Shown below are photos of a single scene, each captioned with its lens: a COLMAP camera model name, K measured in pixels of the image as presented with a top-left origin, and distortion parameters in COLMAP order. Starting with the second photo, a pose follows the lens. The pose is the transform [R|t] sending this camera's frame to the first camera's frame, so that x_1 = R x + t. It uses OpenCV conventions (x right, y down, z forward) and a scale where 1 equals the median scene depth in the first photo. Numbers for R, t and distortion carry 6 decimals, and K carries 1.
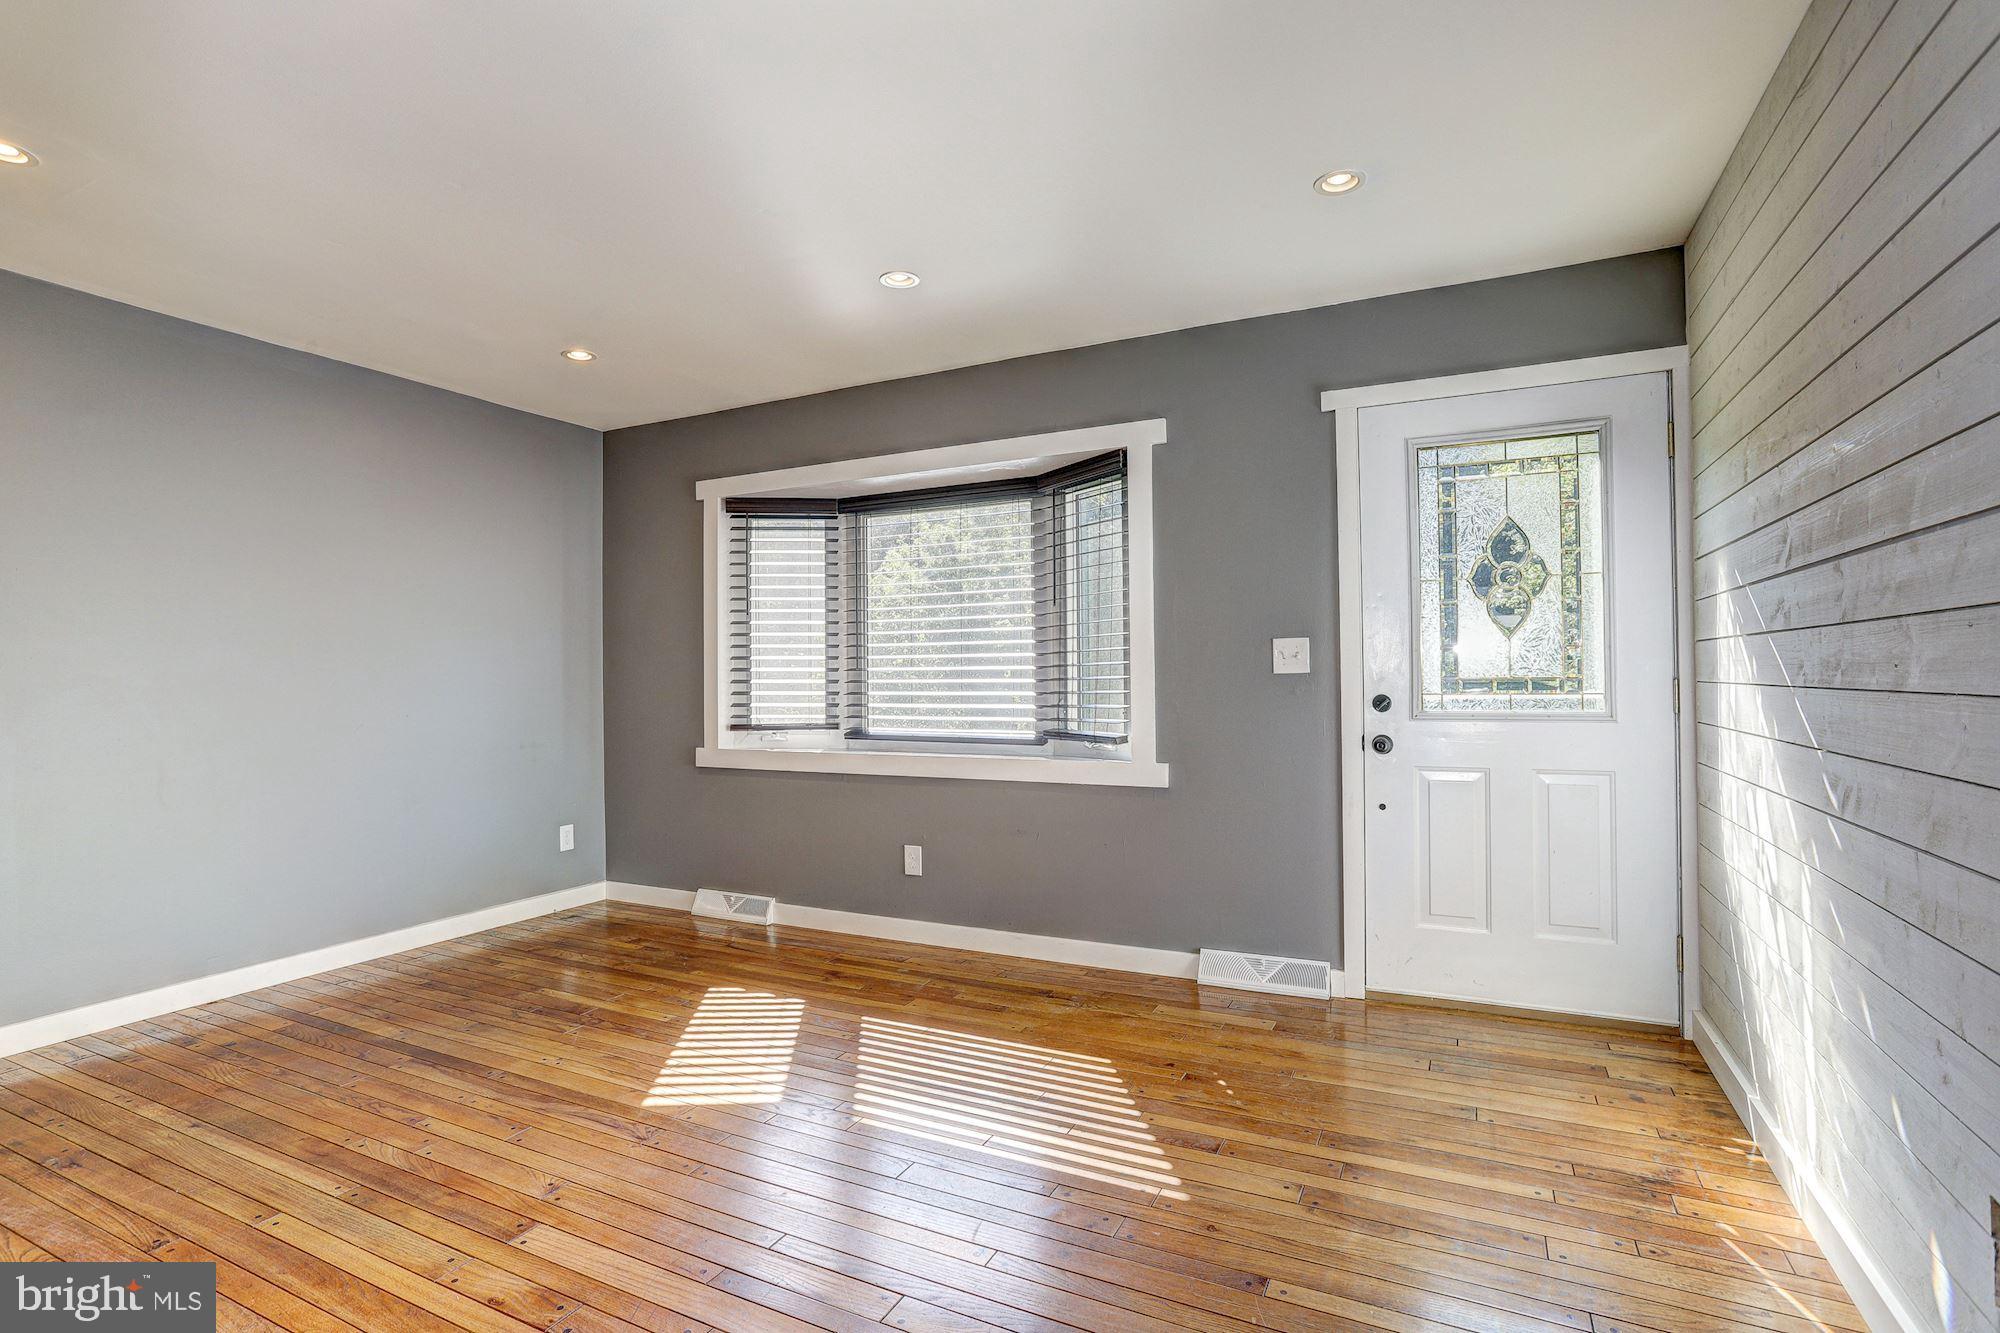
lens RADIAL K [[966.1, 0, 990.3], [0, 966.1, 667.3], [0, 0, 1]] dist [-0.053784, 0.026783]
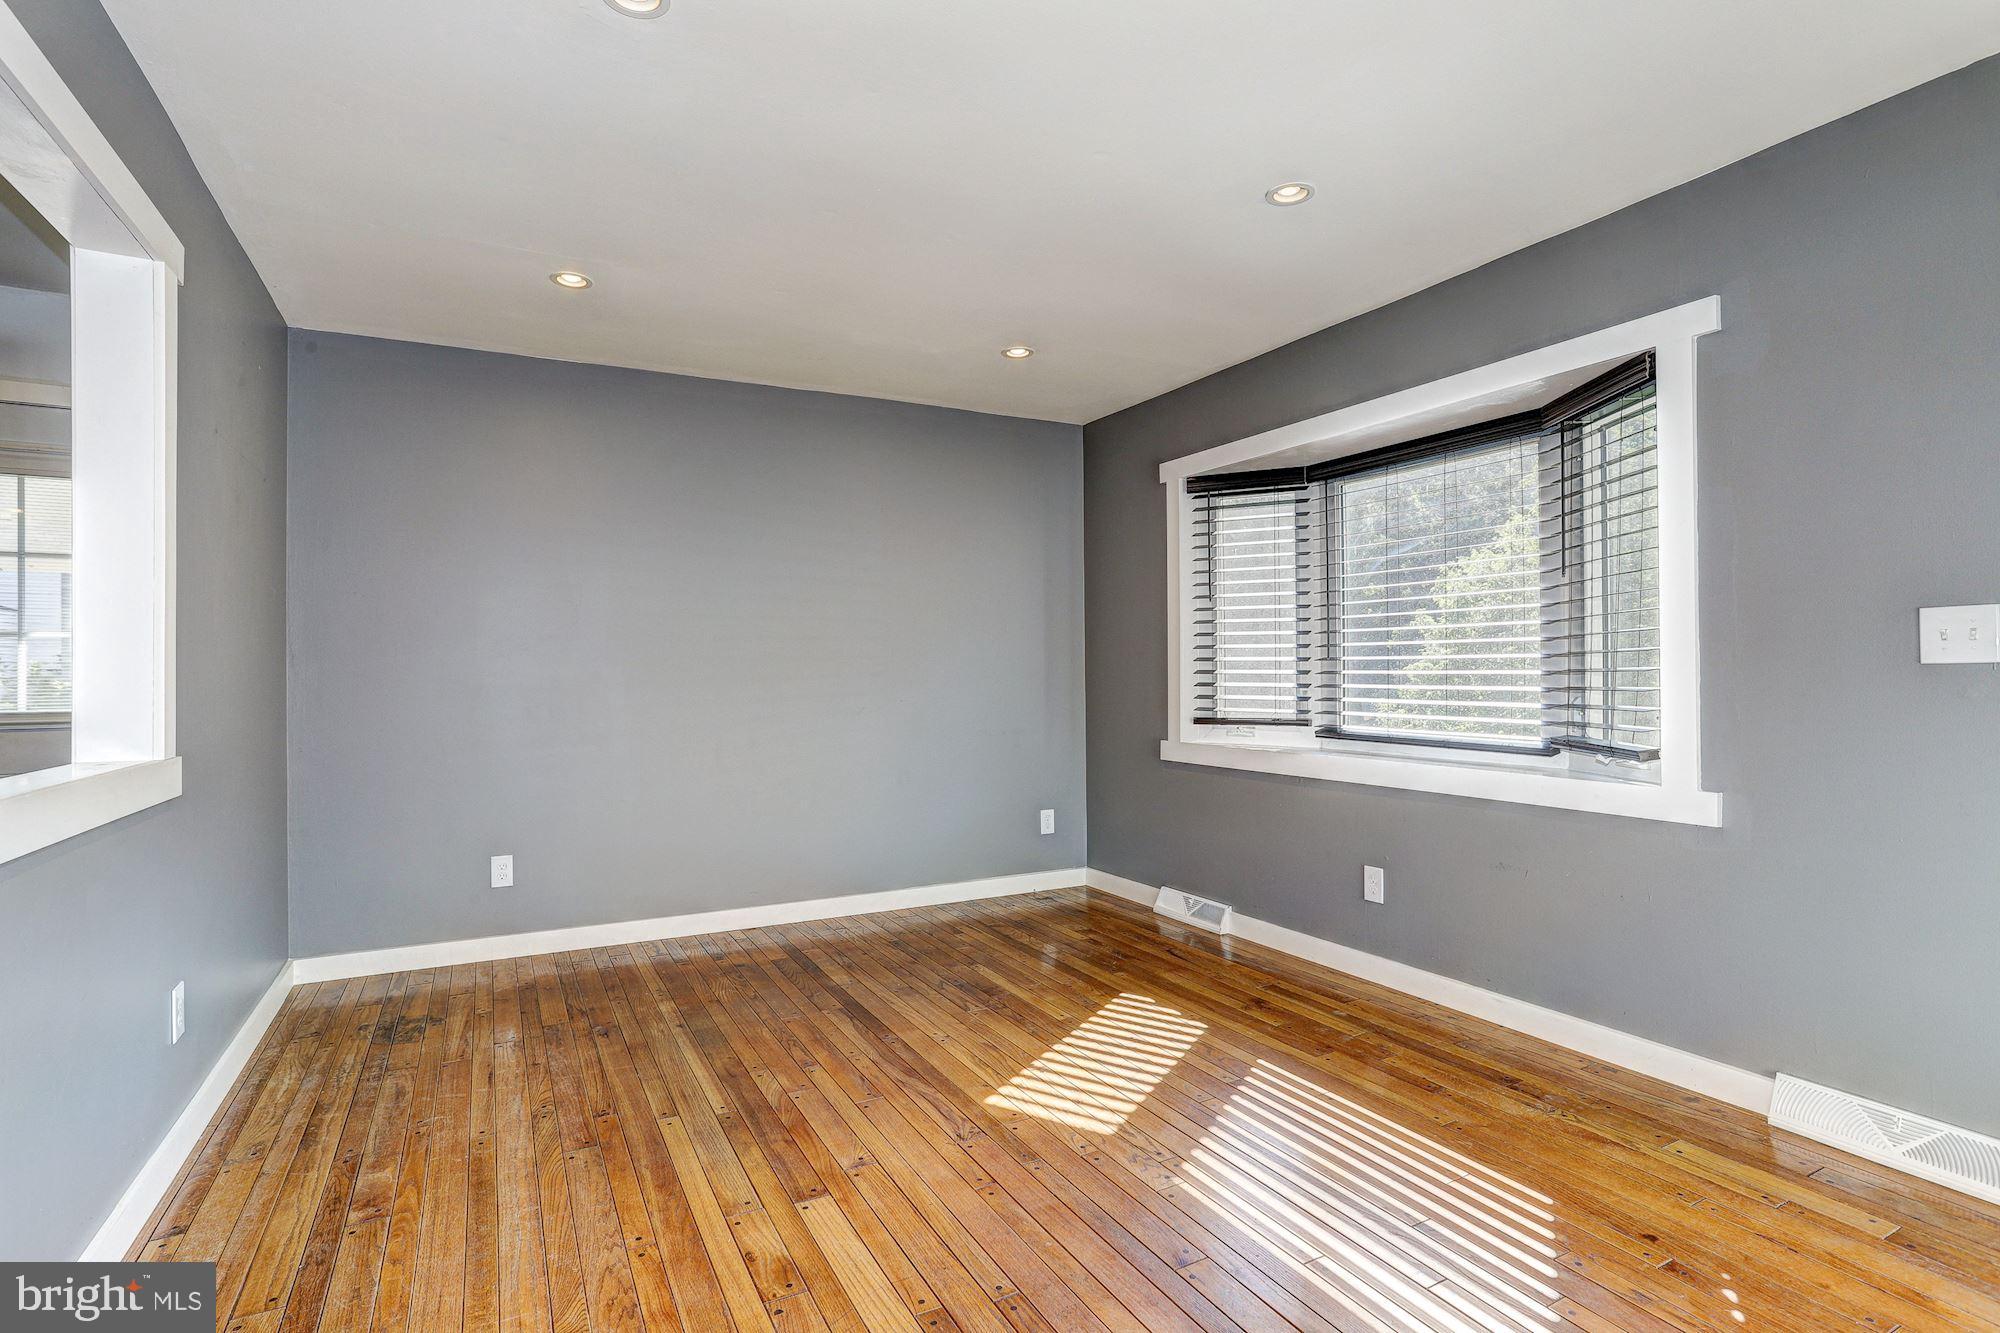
lens RADIAL K [[966.1, 0, 990.5], [0, 966.1, 669.0], [0, 0, 1]] dist [-0.053784, 0.026783]
pose [[0.814463, 0.002979, -0.580208, 0.151465], [0.003706, 0.999940, 0.010337, 0.001714], [0.580204, -0.010569, 0.814402, 0.145315]]
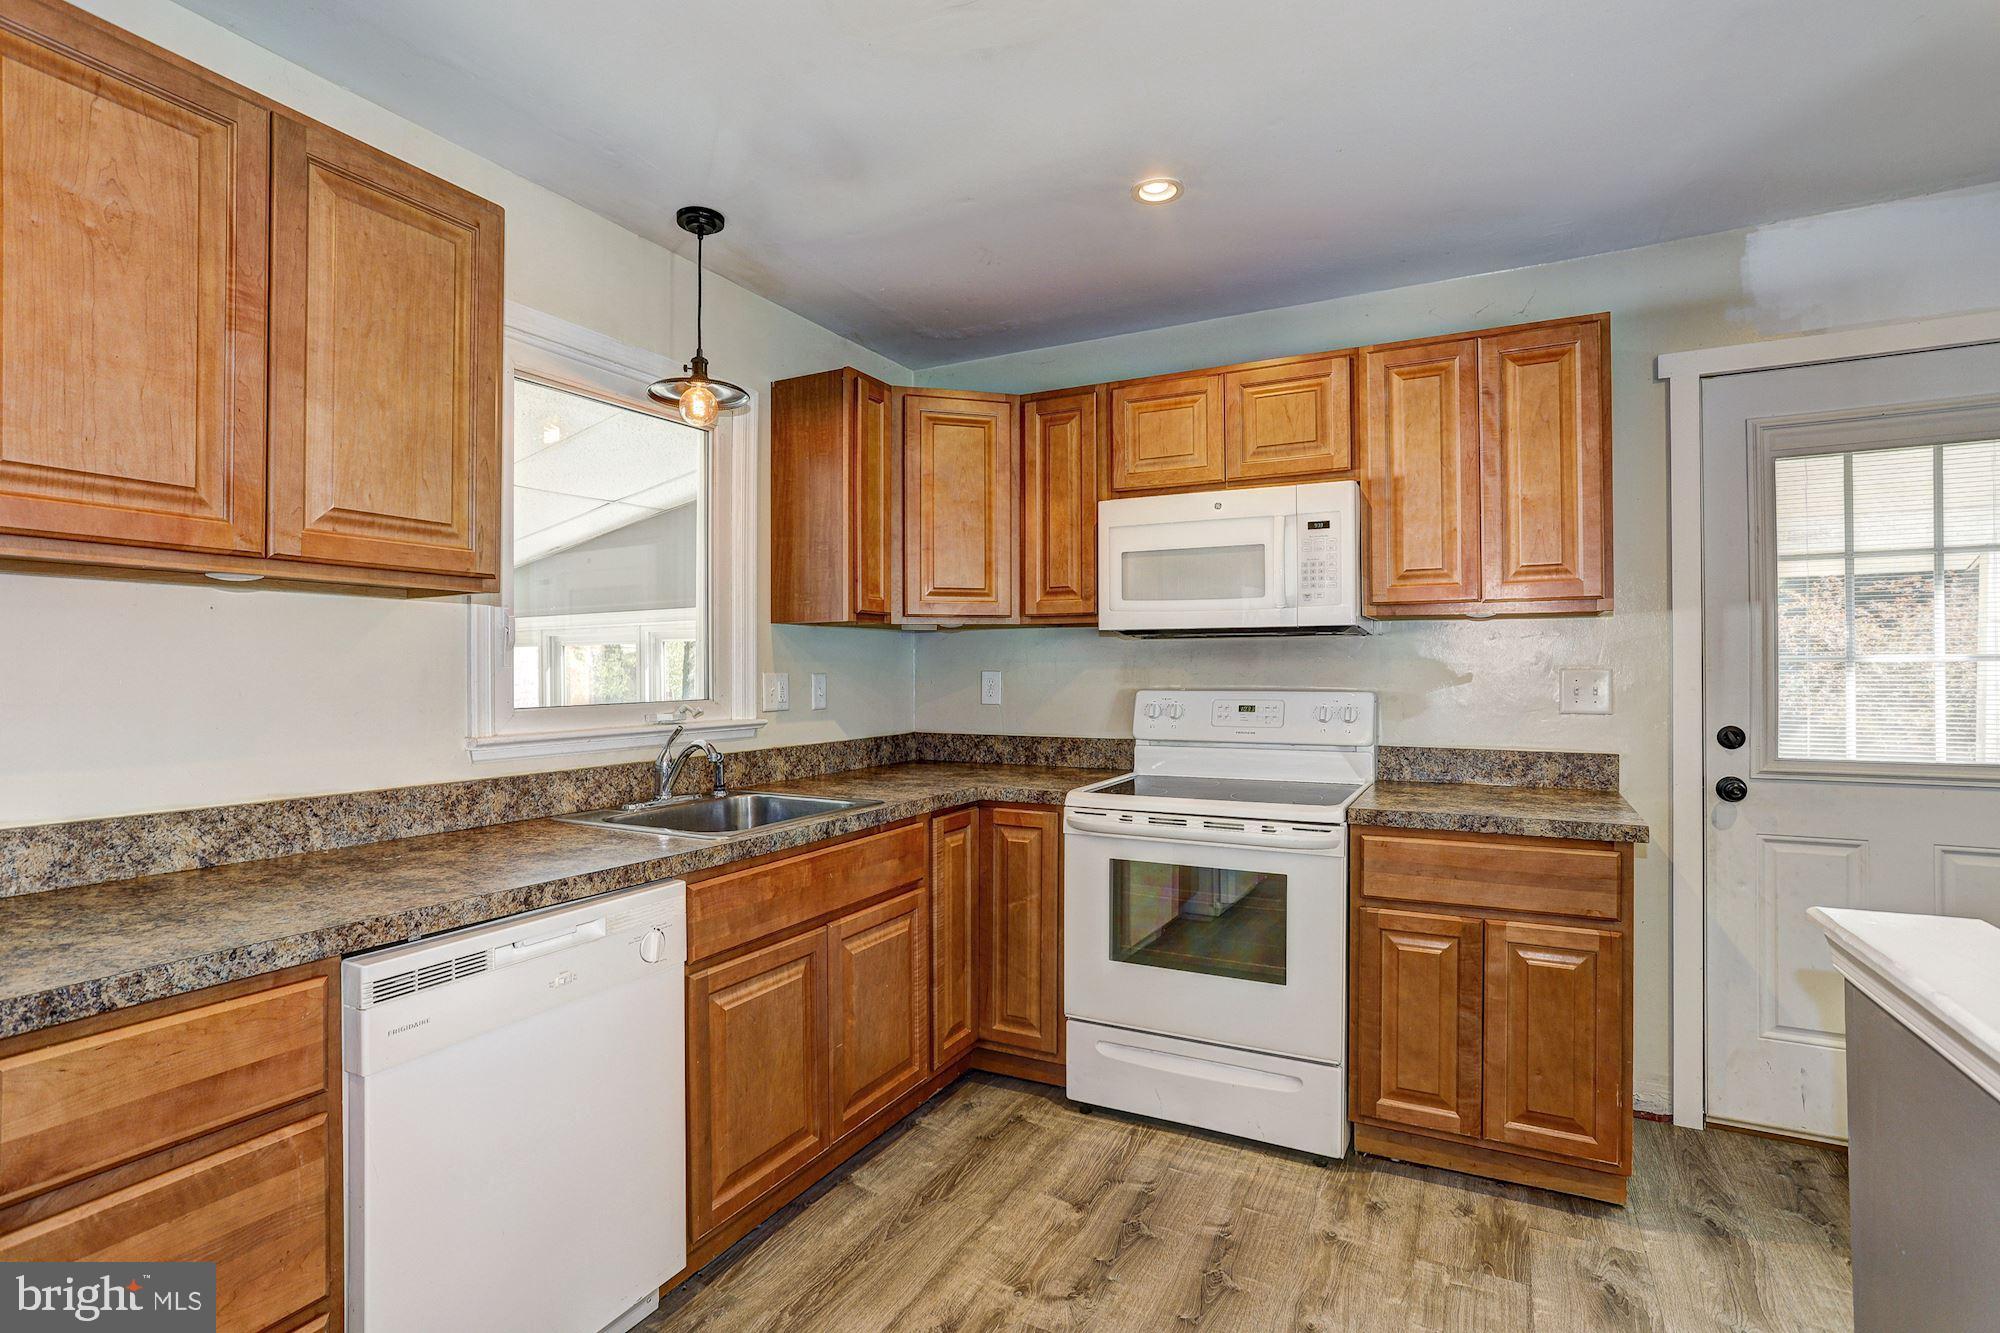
lens RADIAL K [[966.1, 0, 982.5], [0, 966.1, 663.6], [0, 0, 1]] dist [-0.053784, 0.026783]
pose [[-0.024845, 0.002676, -0.999688, -0.410964], [0.014639, 0.999890, 0.002313, -0.032469], [0.999584, -0.014577, -0.024882, -0.280739]]
